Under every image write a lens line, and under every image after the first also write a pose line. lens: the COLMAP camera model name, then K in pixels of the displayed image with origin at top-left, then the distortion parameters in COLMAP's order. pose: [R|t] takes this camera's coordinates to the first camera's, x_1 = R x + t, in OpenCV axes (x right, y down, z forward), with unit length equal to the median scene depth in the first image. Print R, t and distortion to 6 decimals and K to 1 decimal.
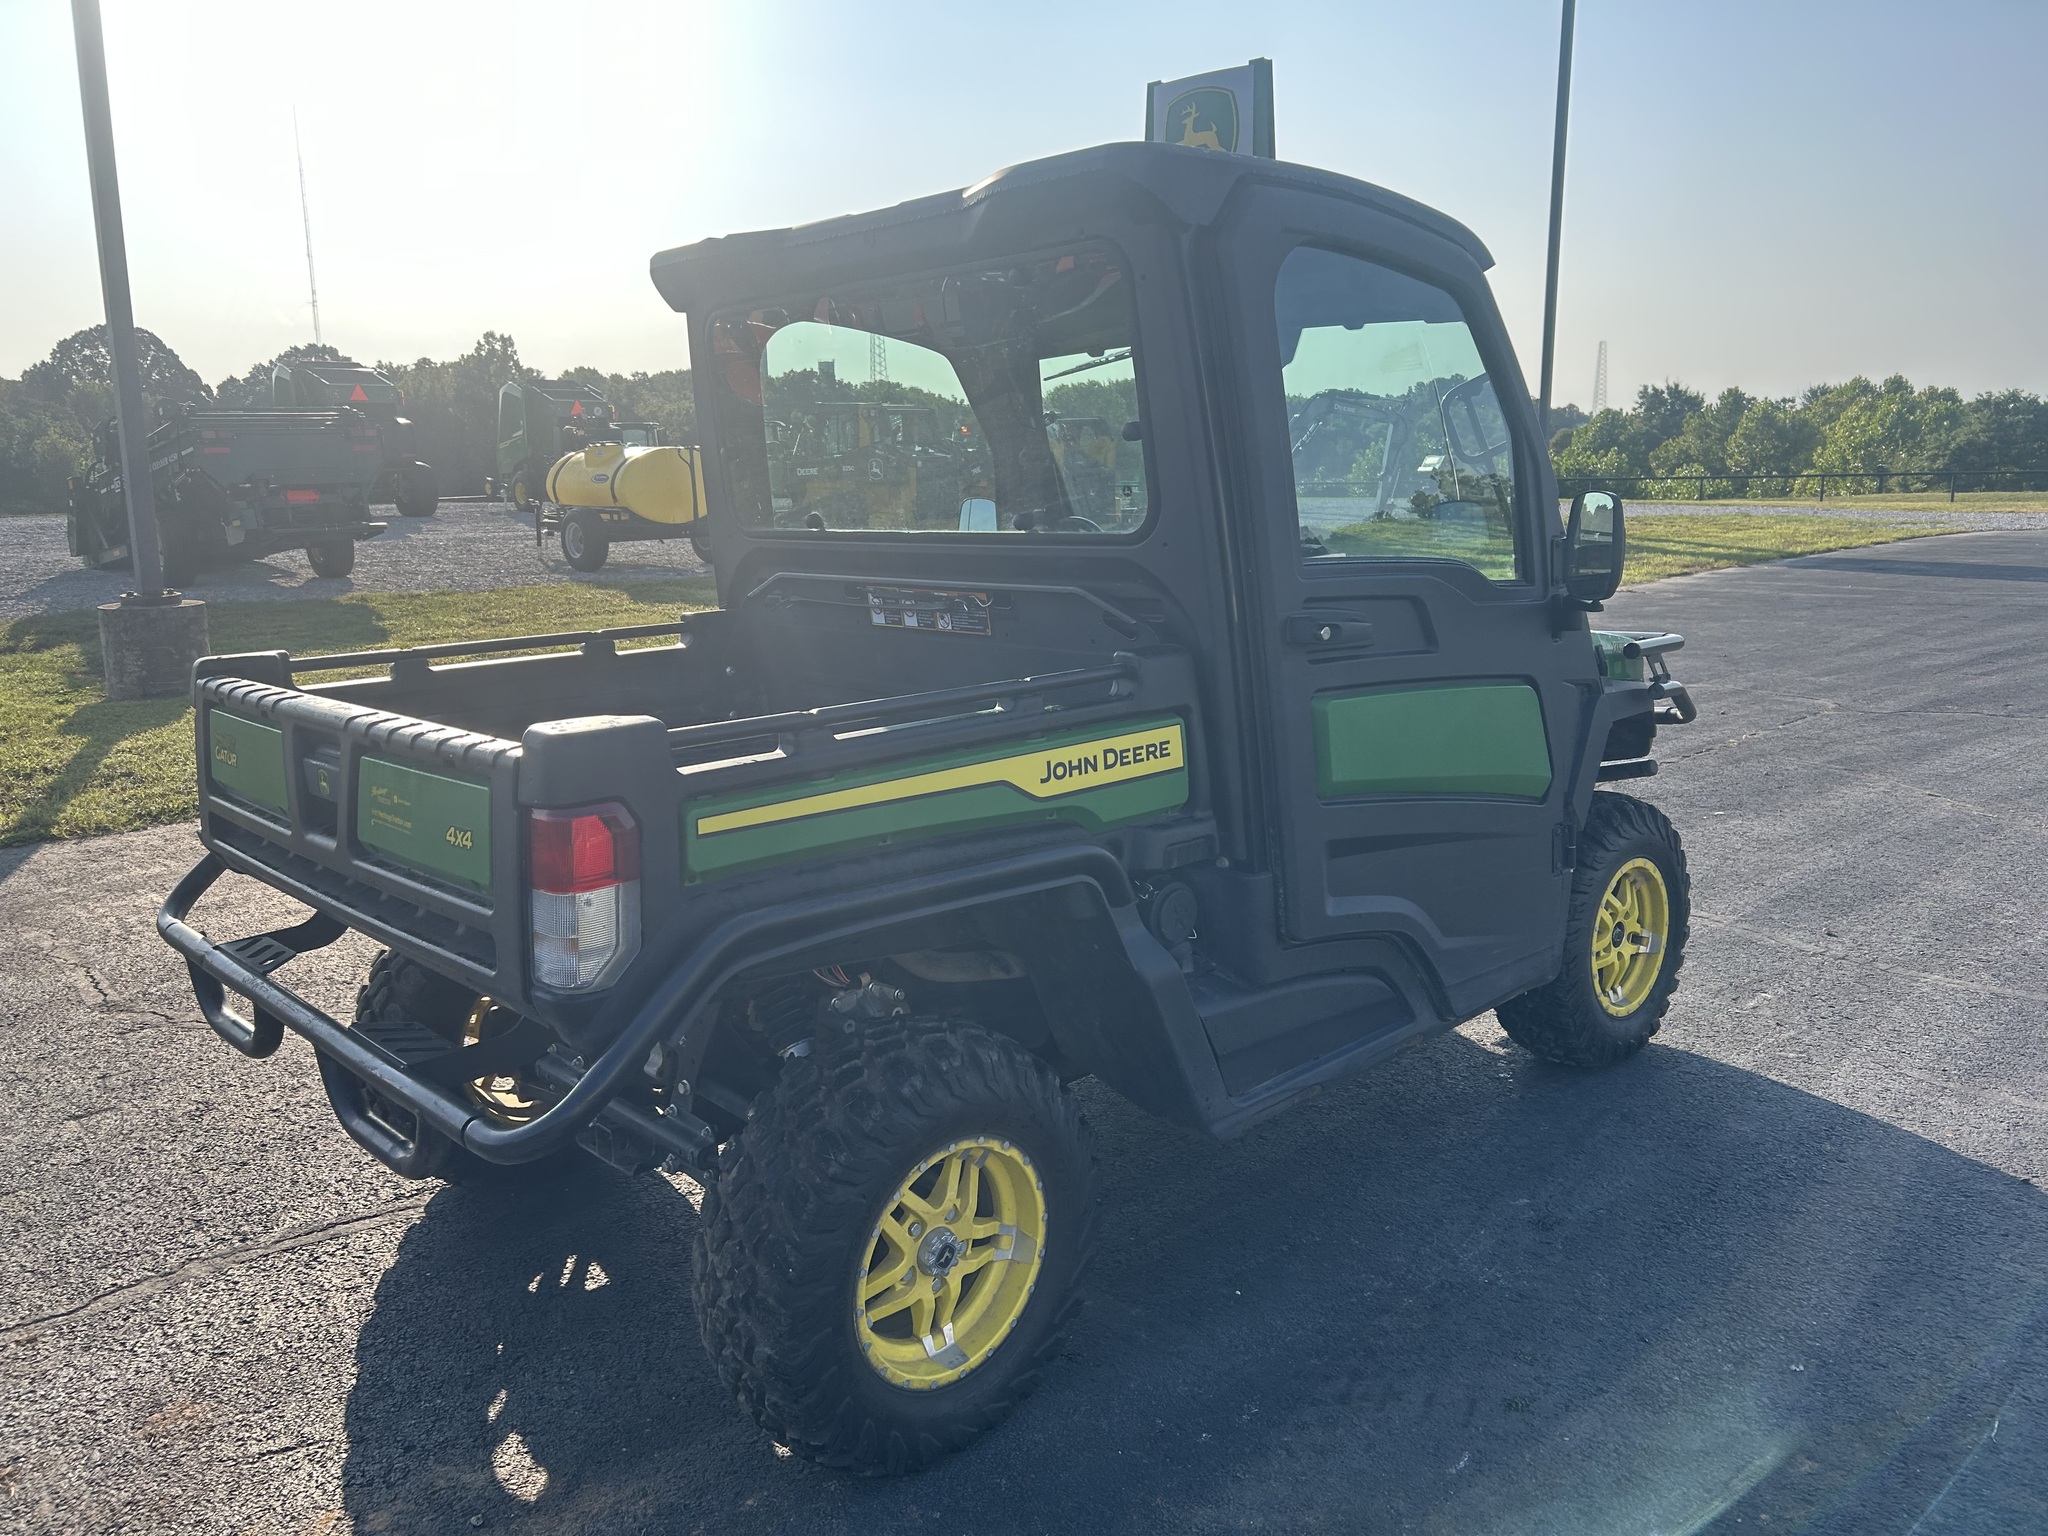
lens RADIAL K [[1544.5, 0, 1019.1], [0, 1544.5, 757.3], [0, 0, 1]] dist [0.045428, -0.045337]
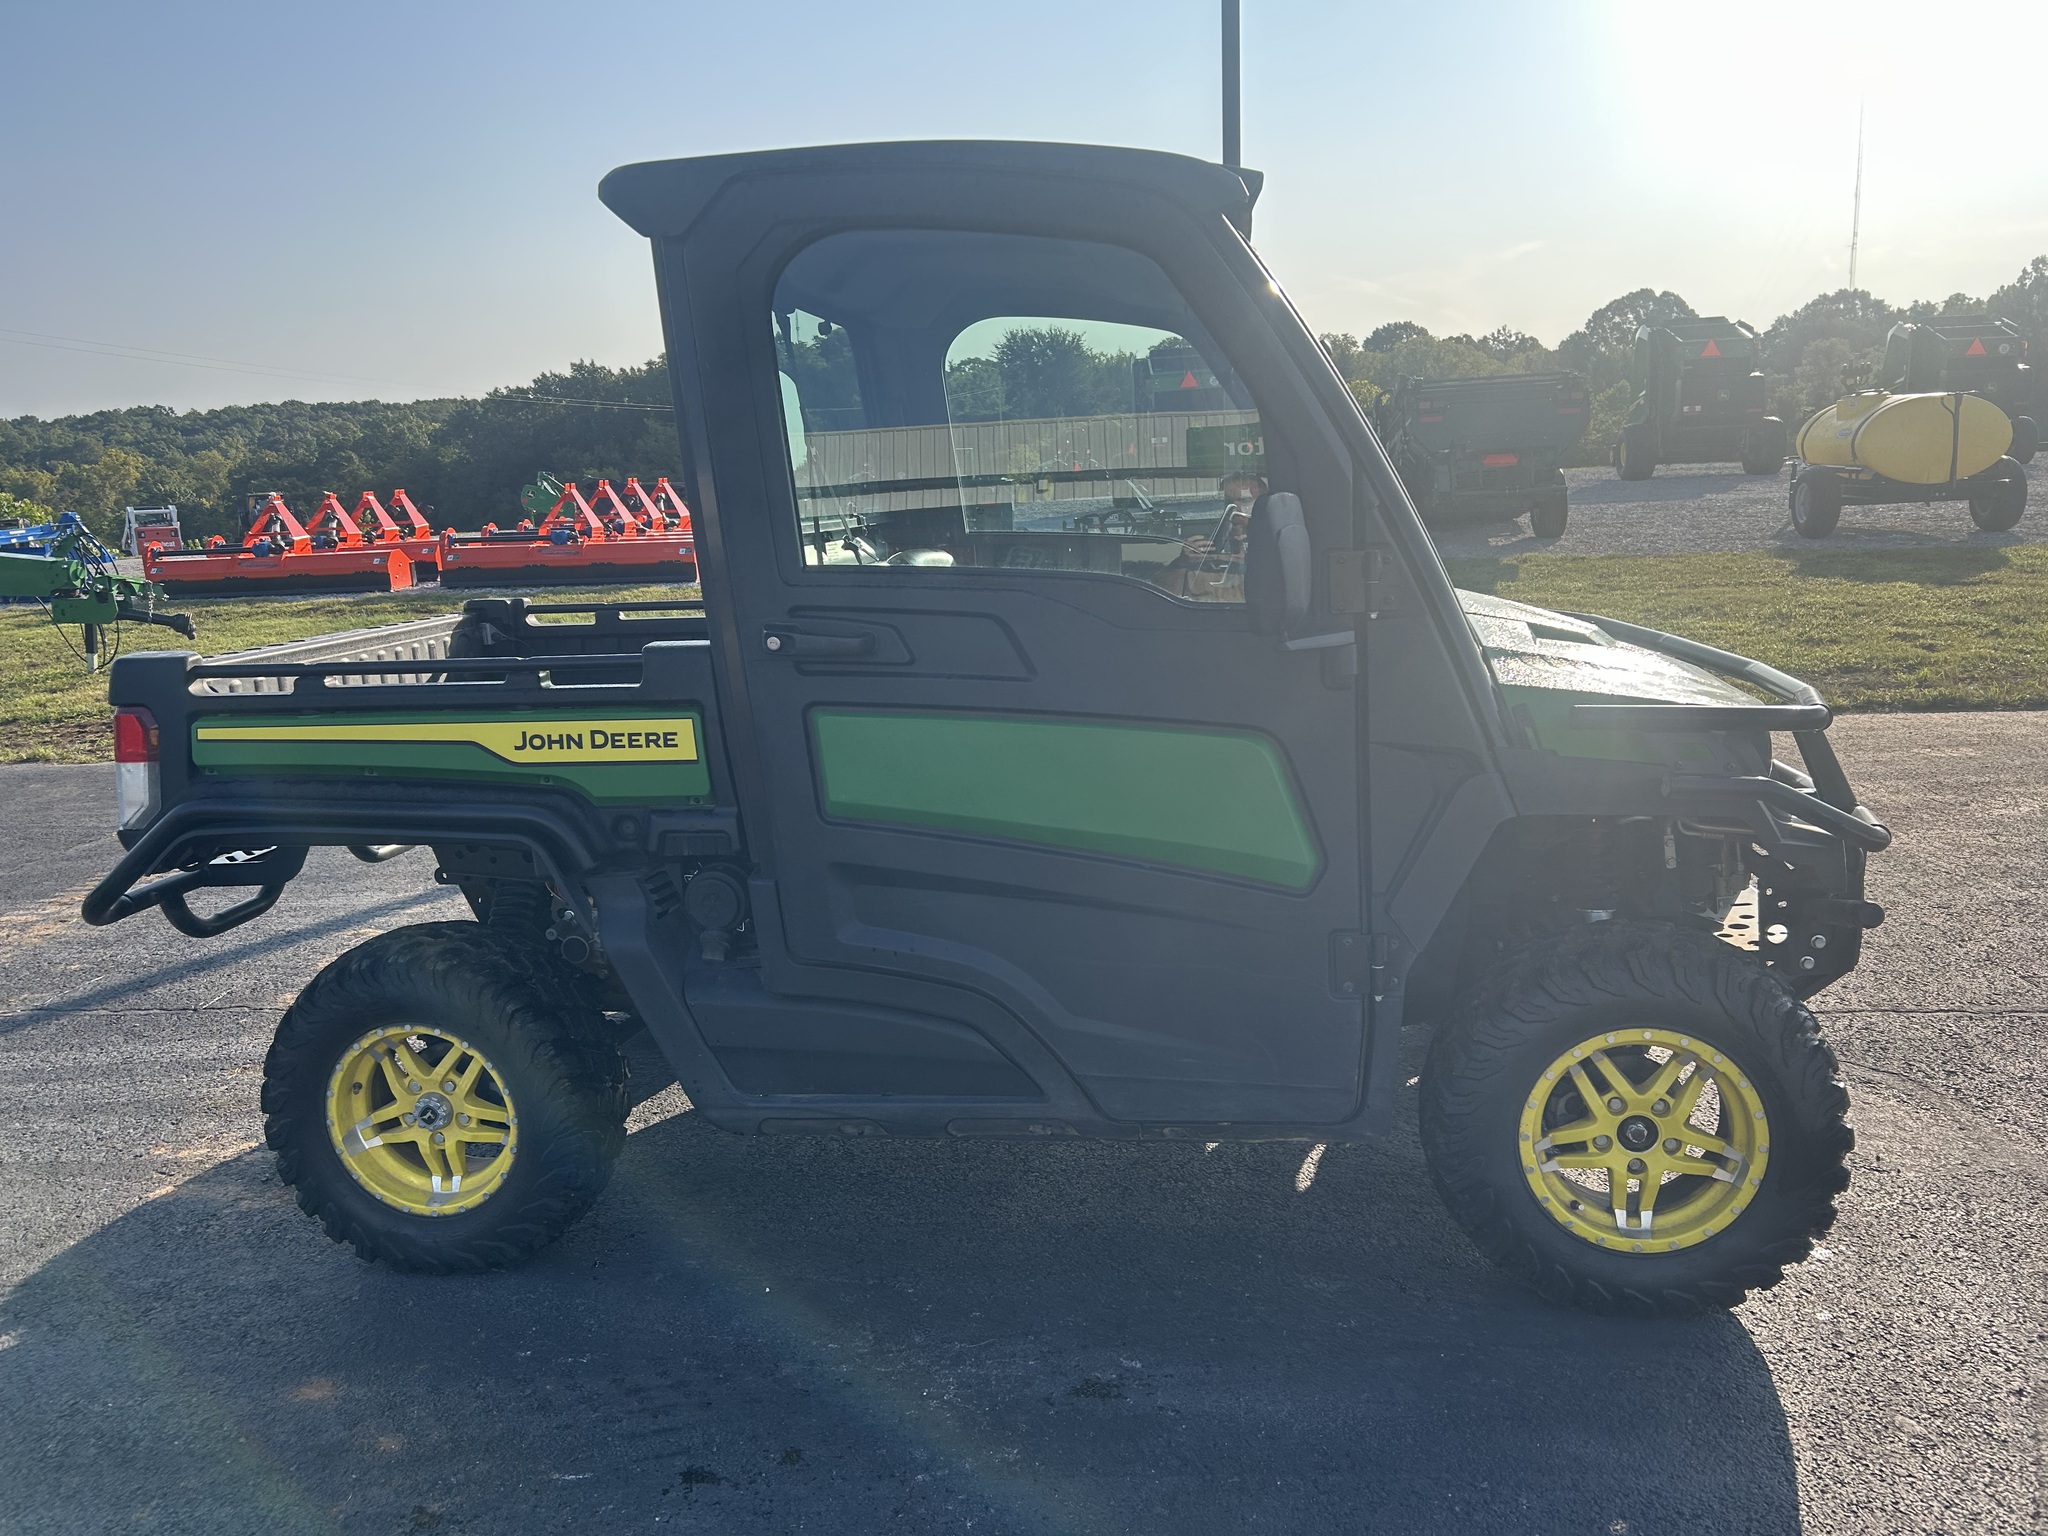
lens RADIAL K [[1544.5, 0, 1019.1], [0, 1544.5, 757.3], [0, 0, 1]] dist [0.045428, -0.045337]
pose [[0.618214, 0.138571, -0.773699, 1.065390], [-0.115826, 0.989652, 0.084699, -0.111099], [0.777429, 0.037253, 0.627866, 0.524736]]
